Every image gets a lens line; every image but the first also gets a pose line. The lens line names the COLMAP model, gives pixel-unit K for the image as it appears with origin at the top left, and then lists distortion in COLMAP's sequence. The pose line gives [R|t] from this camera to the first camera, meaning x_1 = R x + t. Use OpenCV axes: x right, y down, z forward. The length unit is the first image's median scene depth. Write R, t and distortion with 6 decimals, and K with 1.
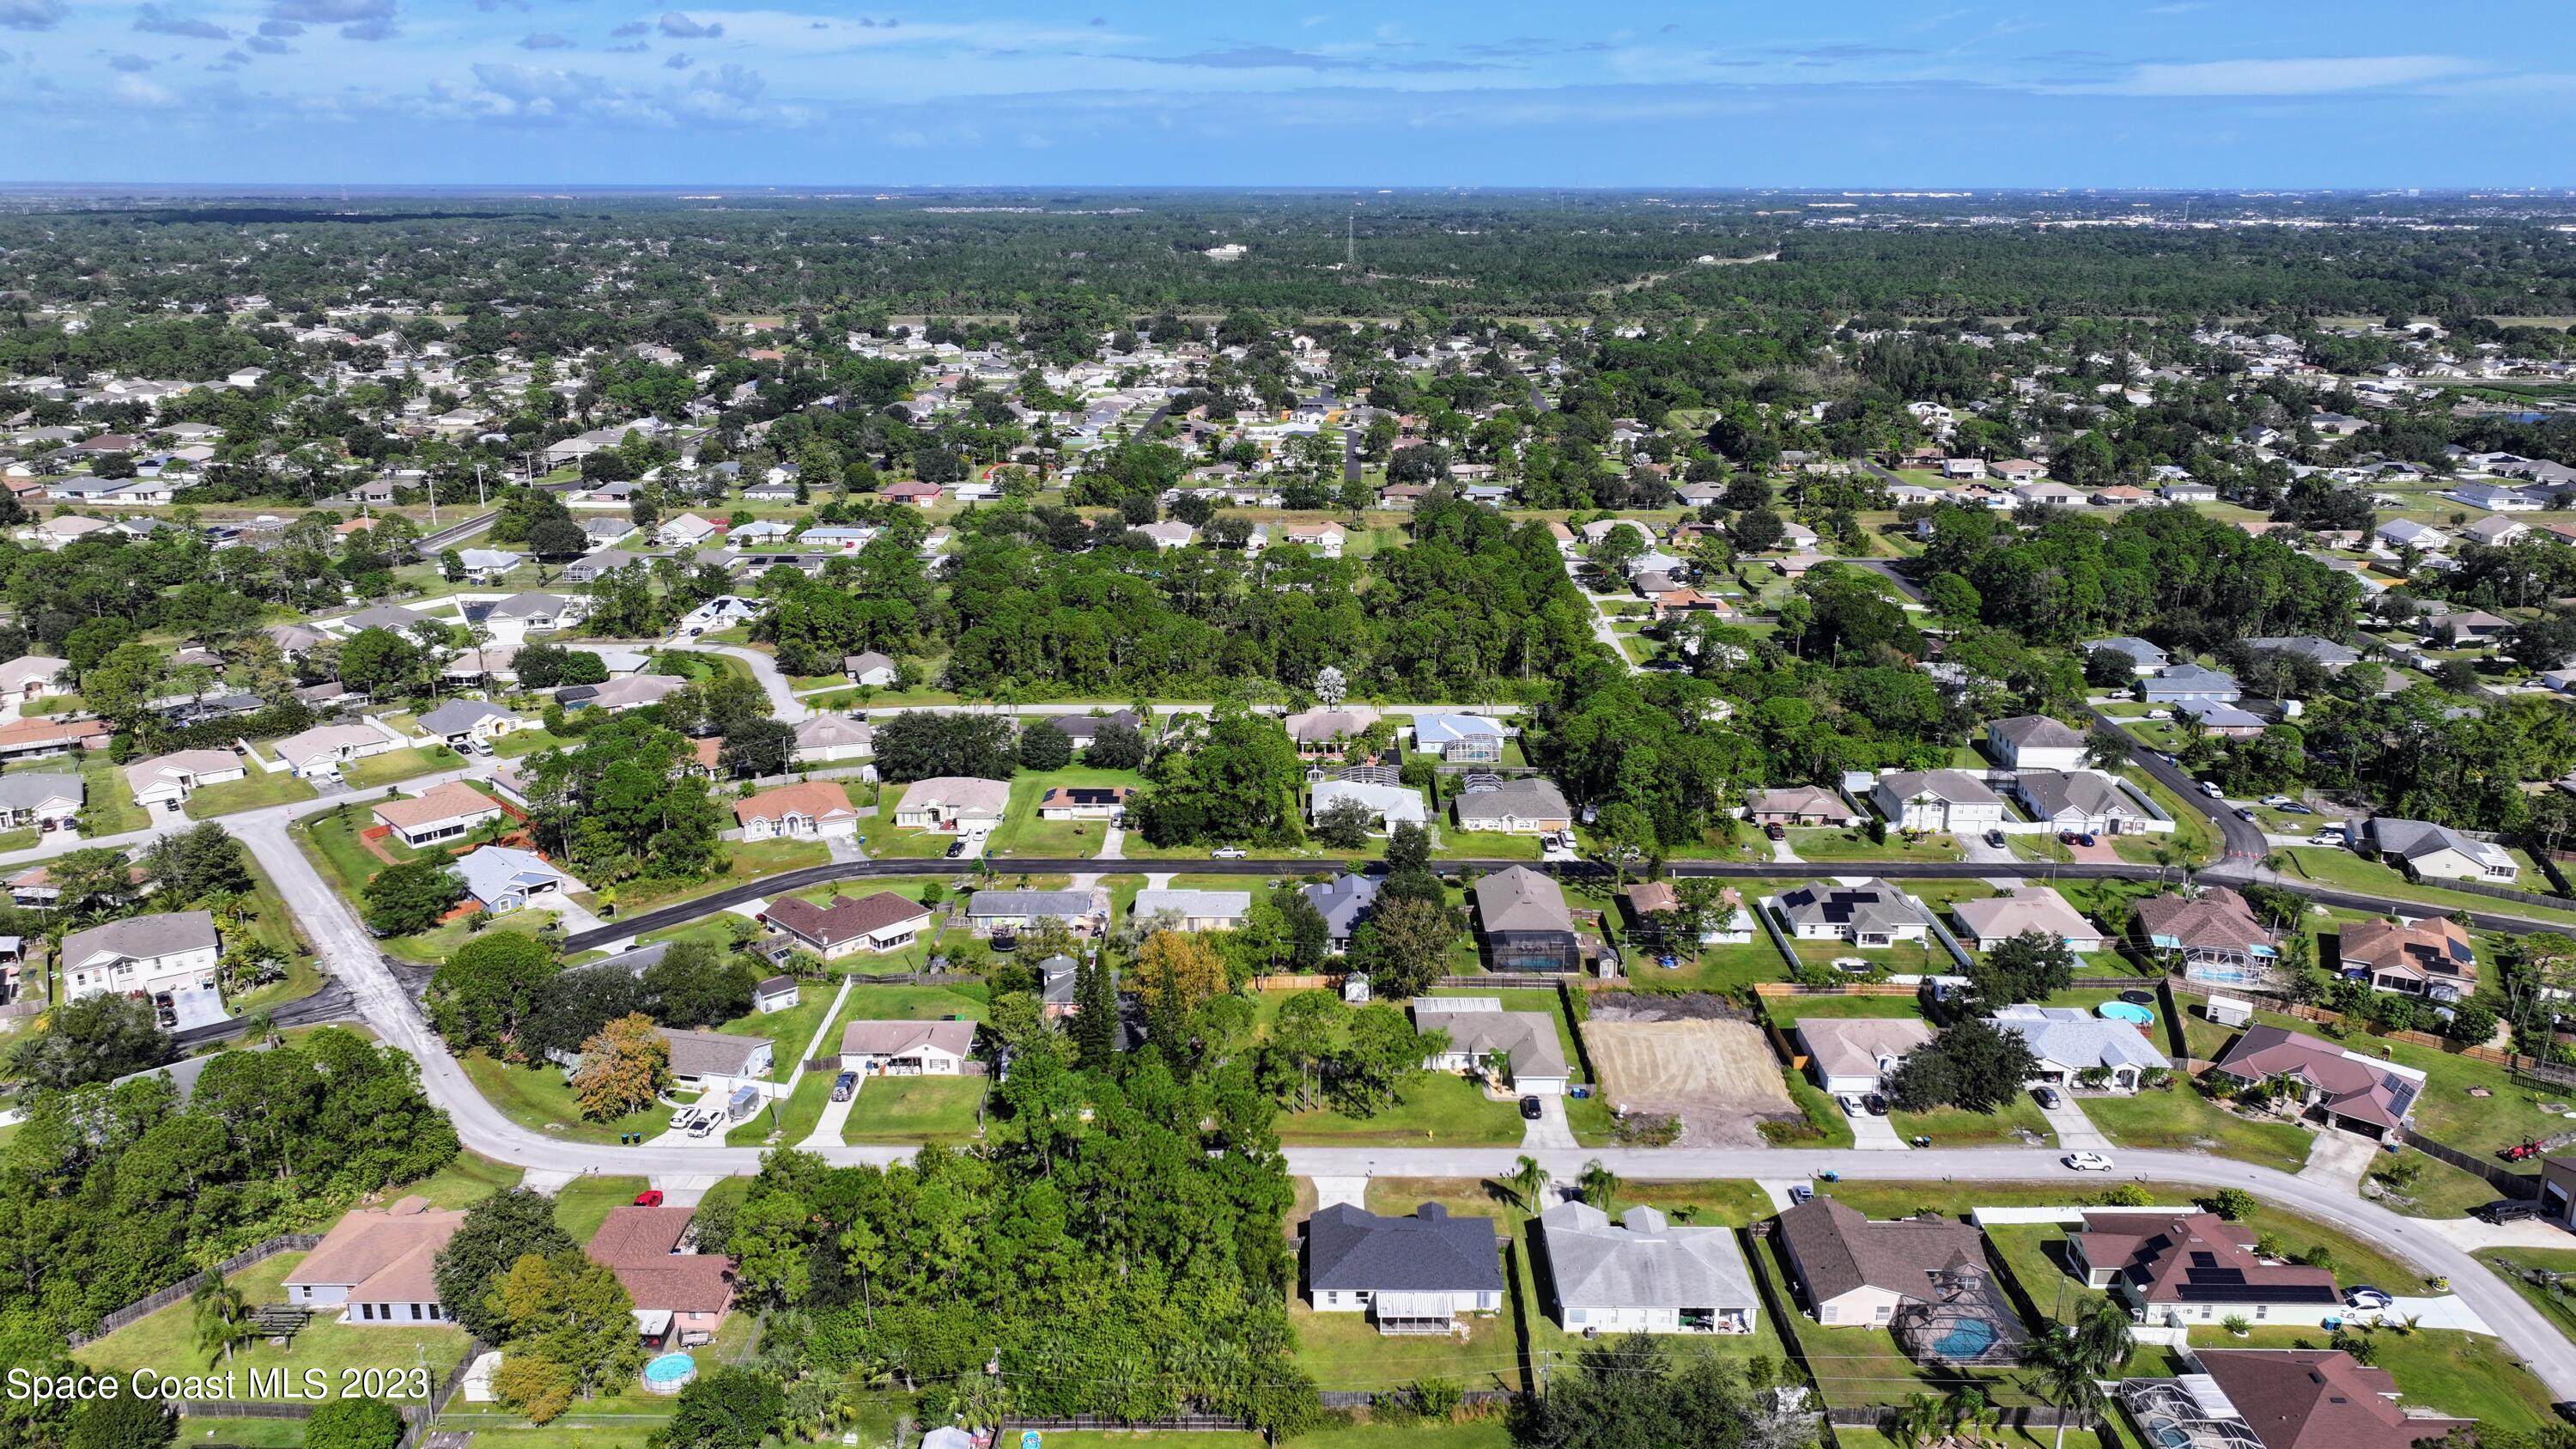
lens RADIAL K [[1796.7, 0, 1288.0], [0, 1796.7, 724.5], [0, 0, 1]] dist [0.022470, -0.000463]
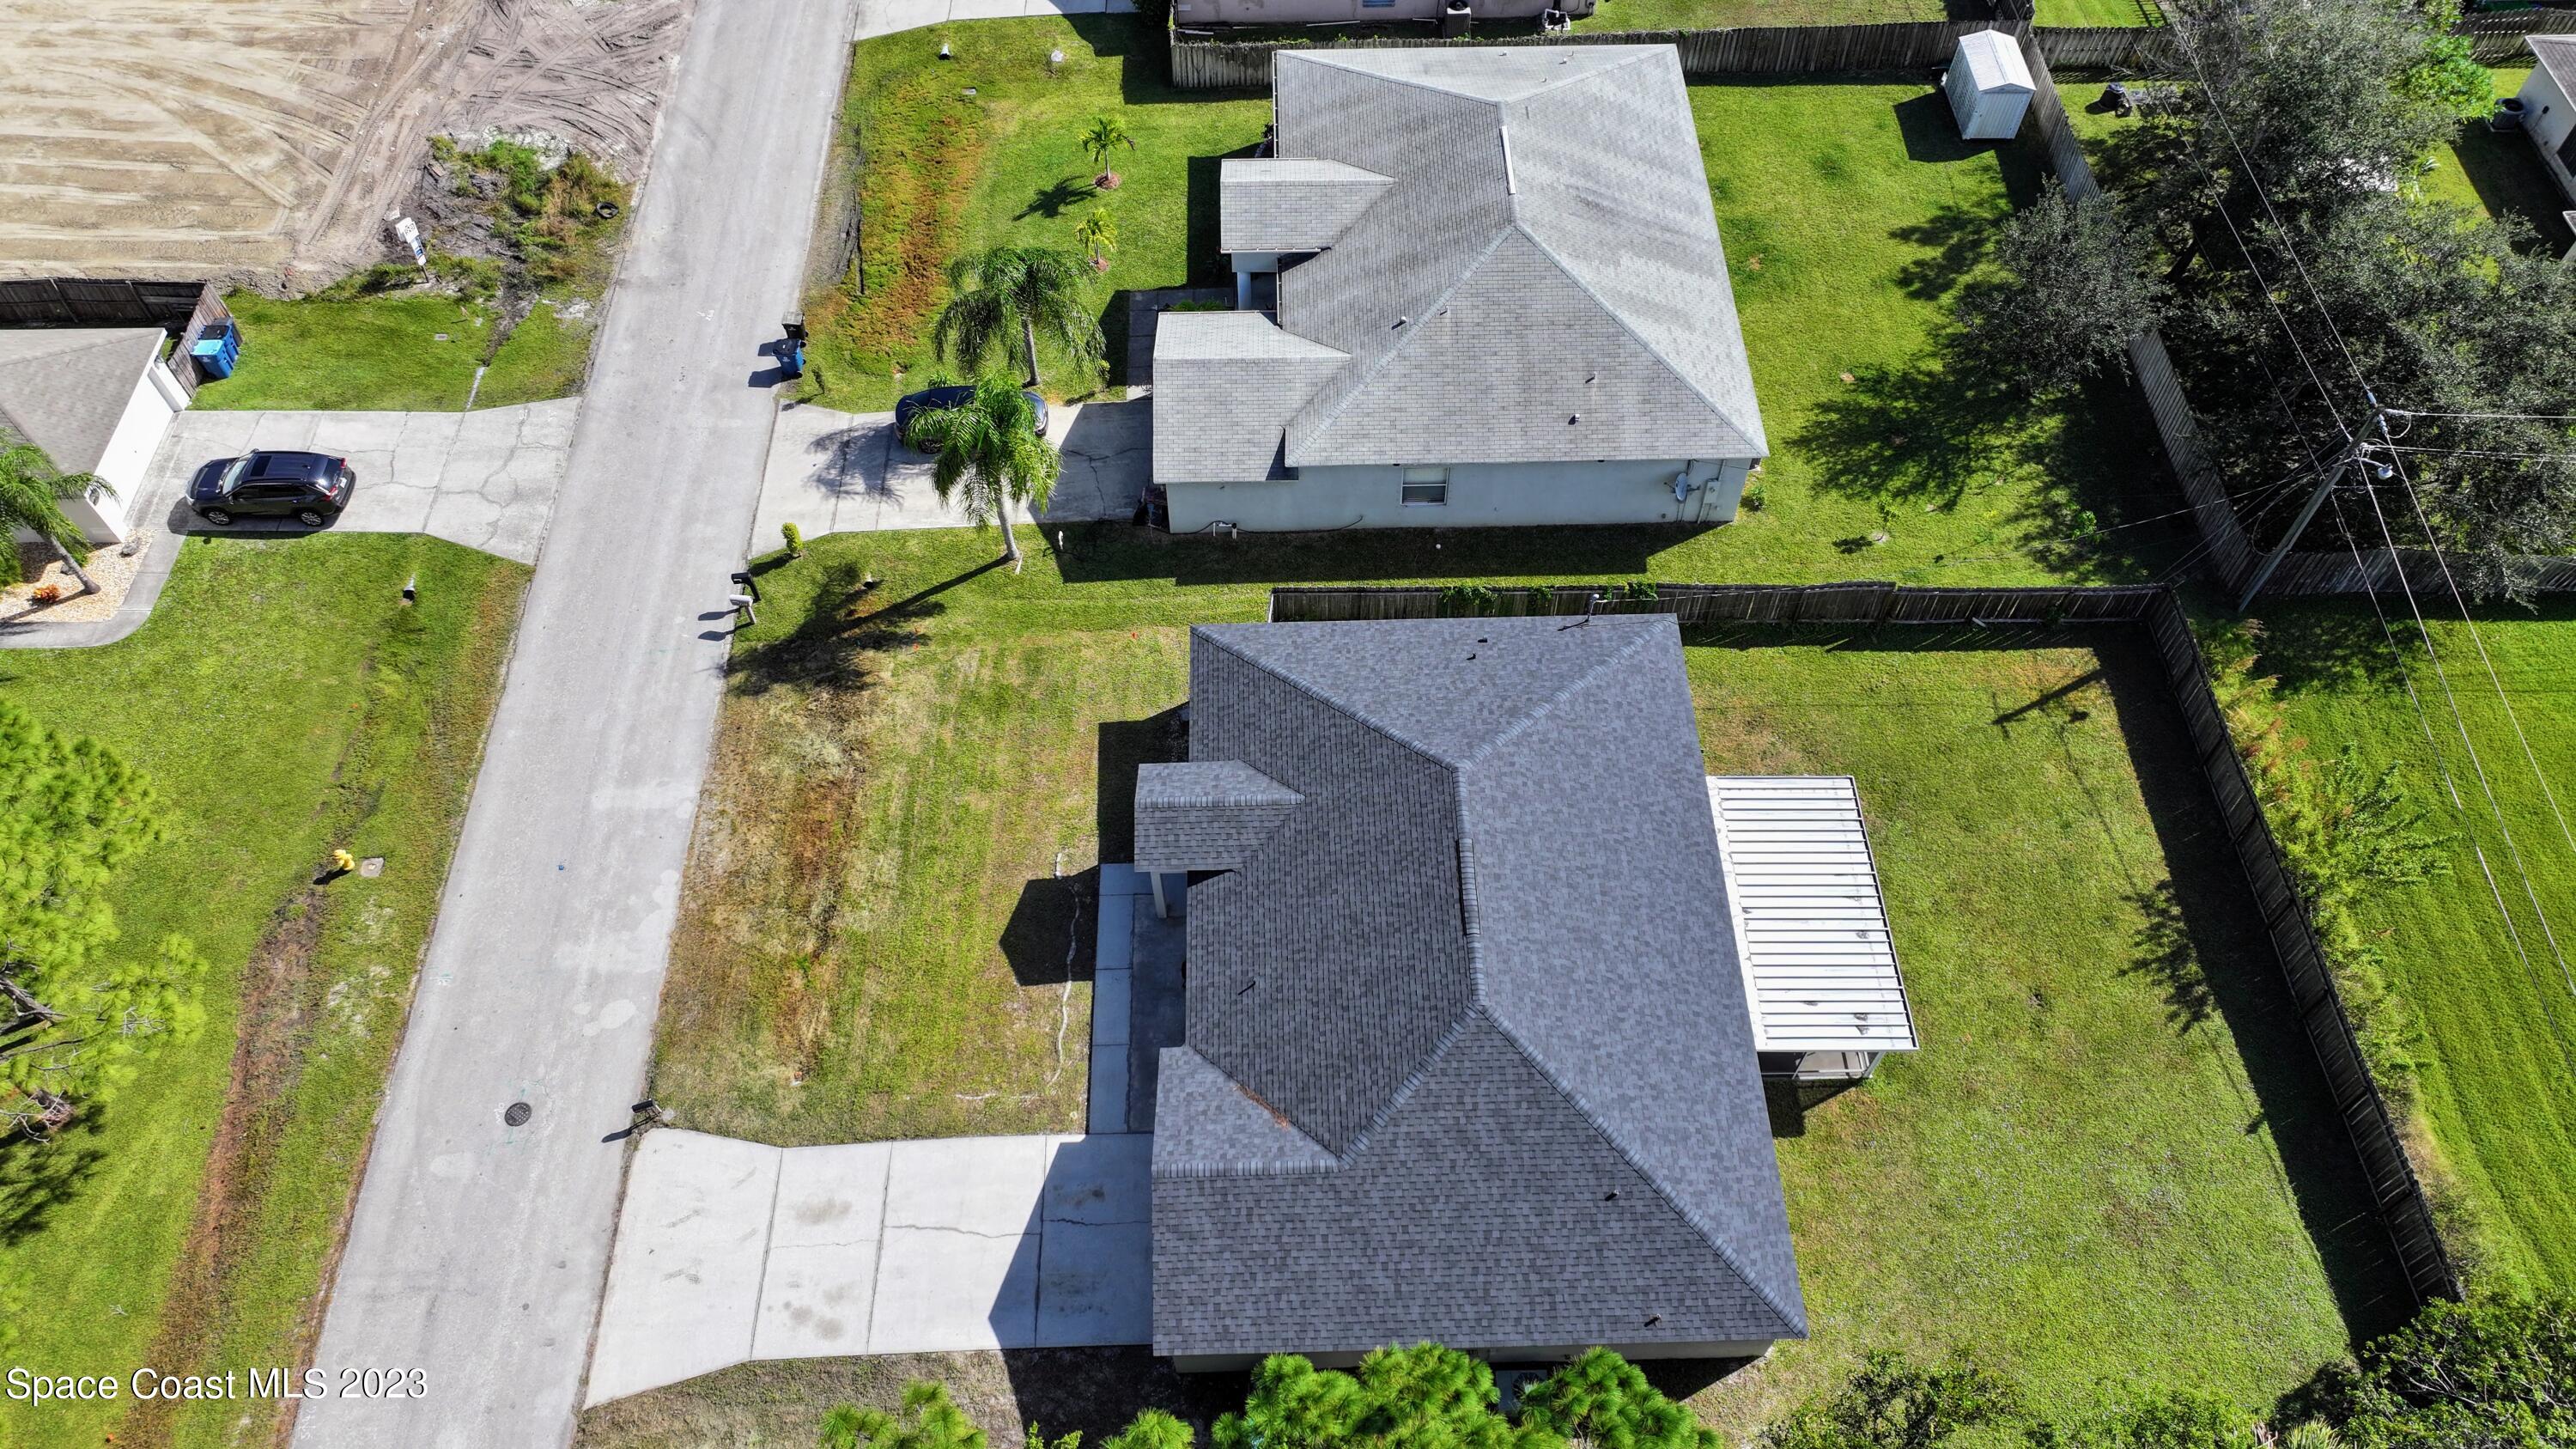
lens RADIAL K [[1805.3, 0, 1301.4], [0, 1805.3, 710.3], [0, 0, 1]] dist [0.001592, 0.002108]
pose [[-0.033367, -0.816605, 0.576231, -0.043121], [0.296503, 0.542508, 0.785984, 0.080704], [-0.954449, 0.197081, 0.224024, 0.891556]]
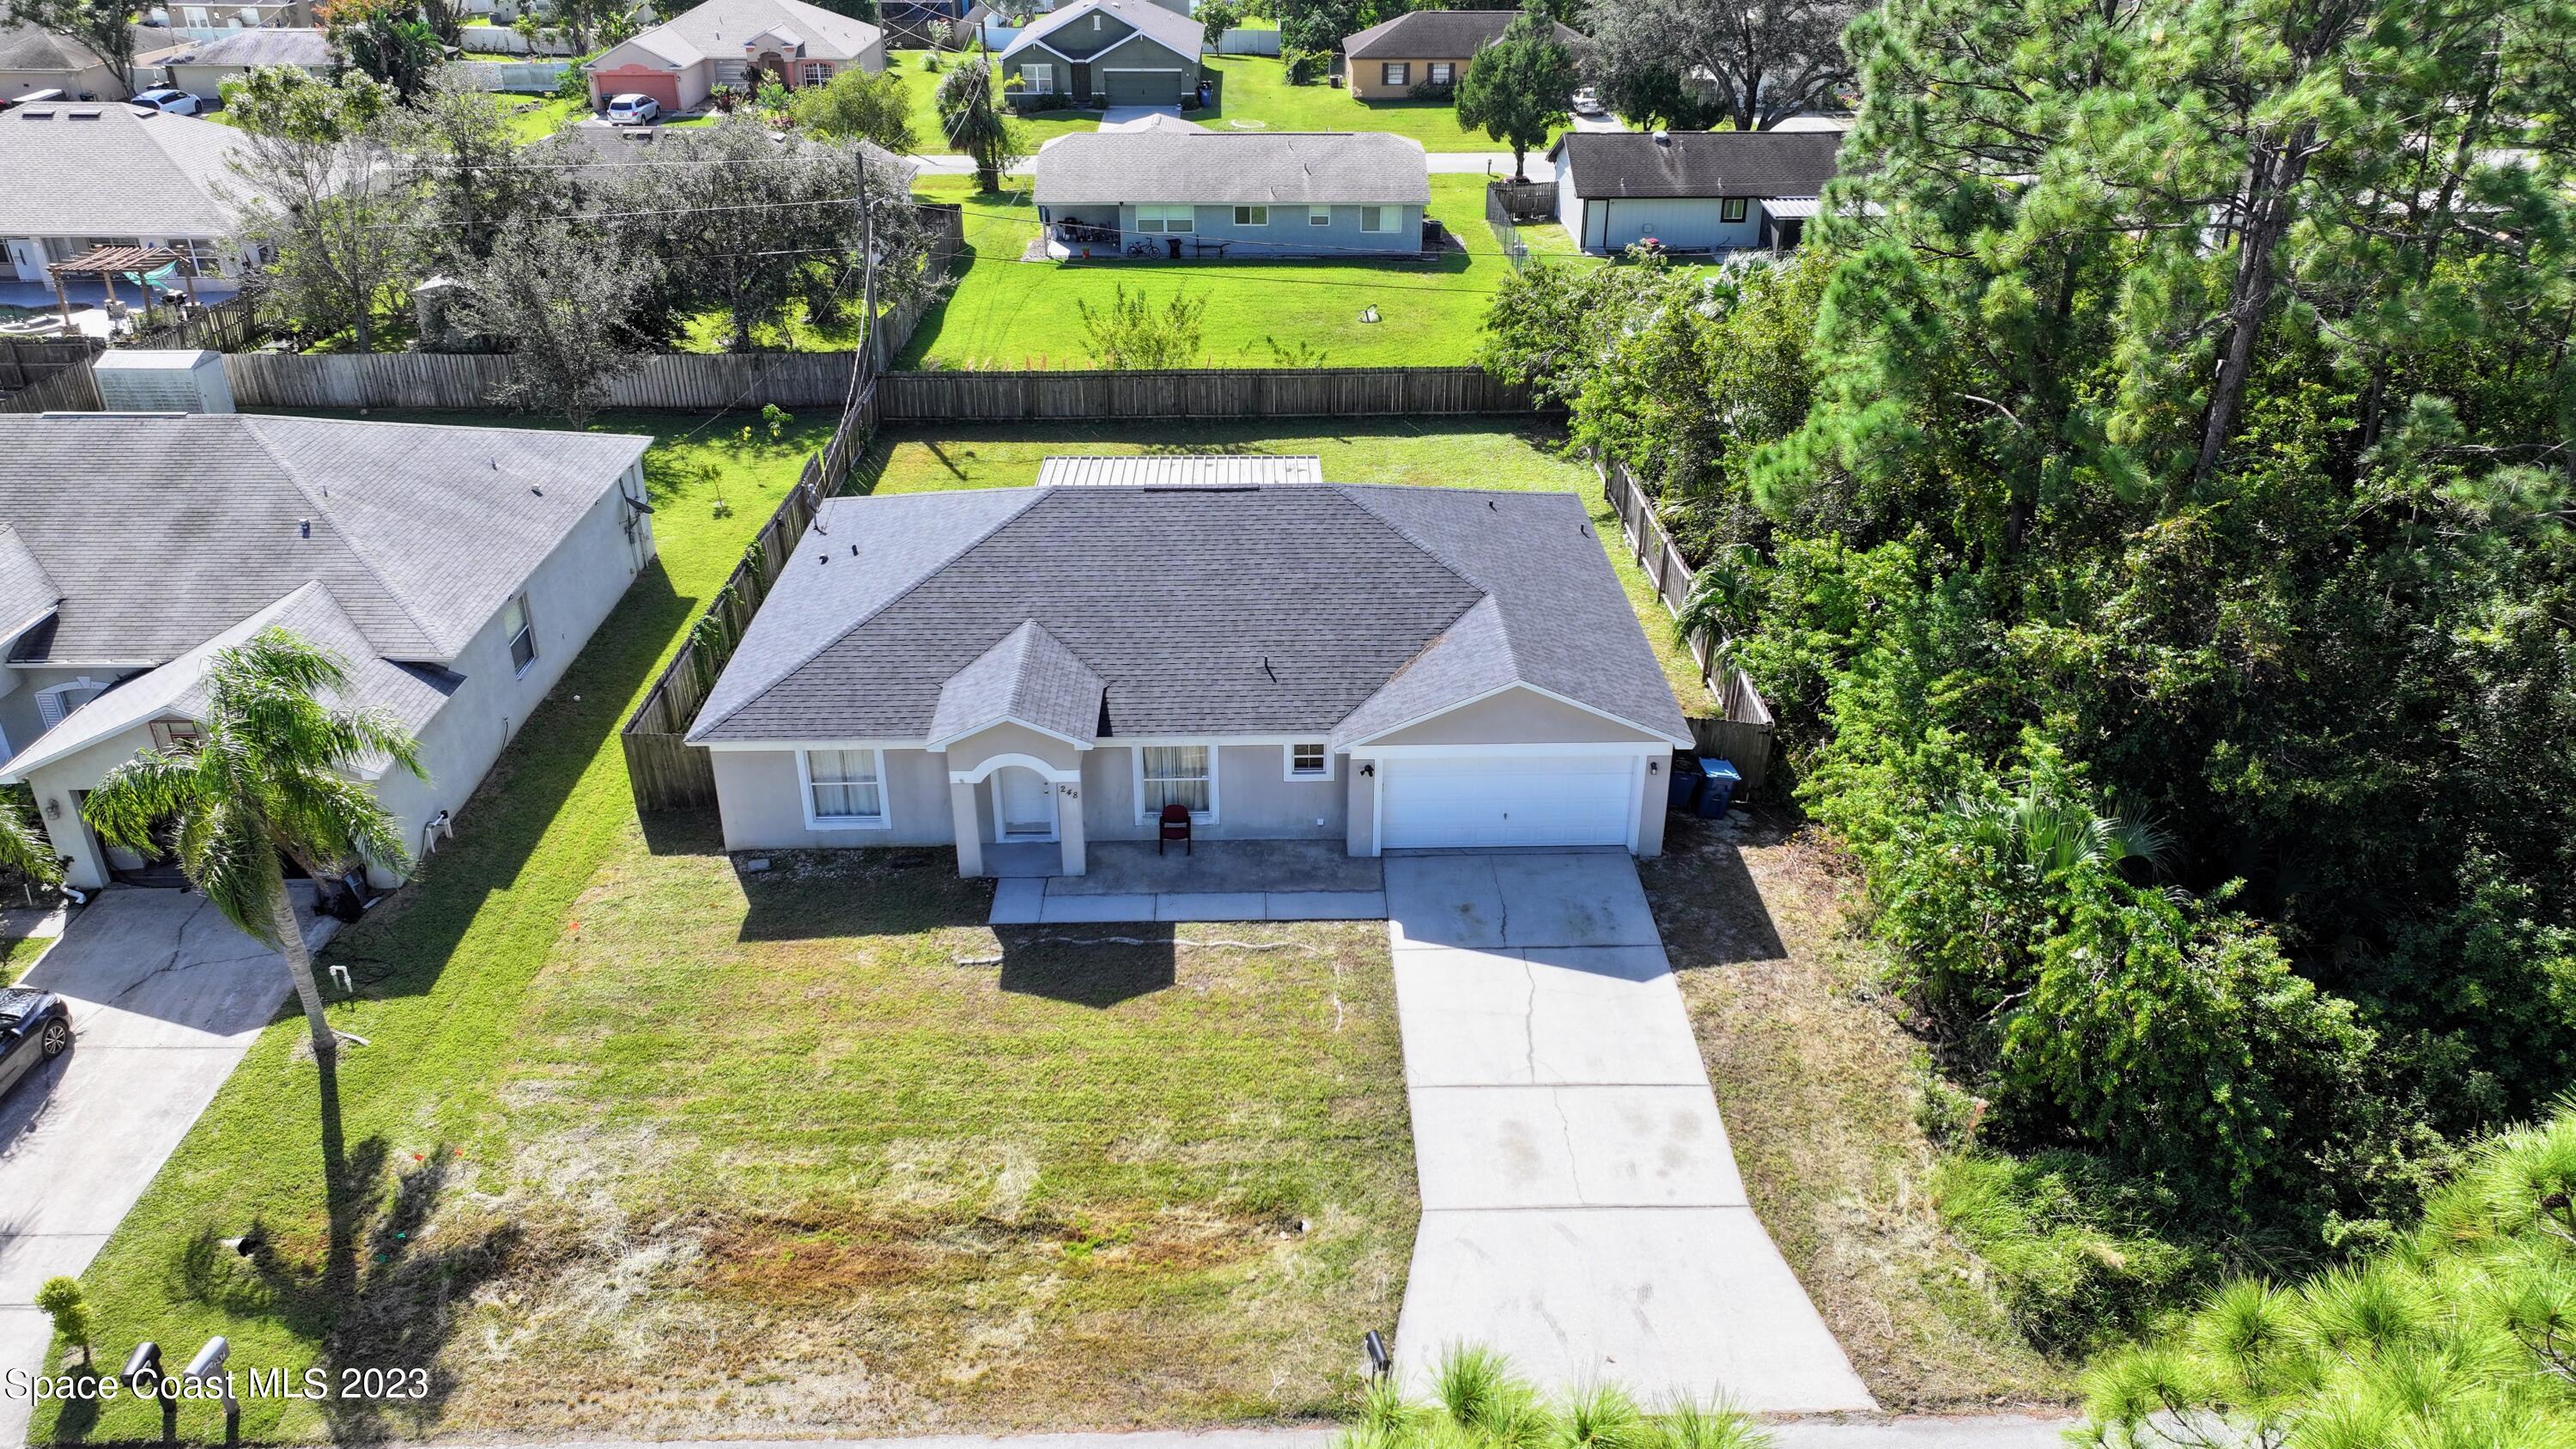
lens RADIAL K [[1805.3, 0, 1301.4], [0, 1805.3, 710.3], [0, 0, 1]] dist [0.001592, 0.002108]
pose [[-0.999315, 0.012154, -0.034956, 0.055986], [-0.015478, 0.720711, 0.693063, 0.139965], [0.033617, 0.693129, -0.720029, 1.084591]]
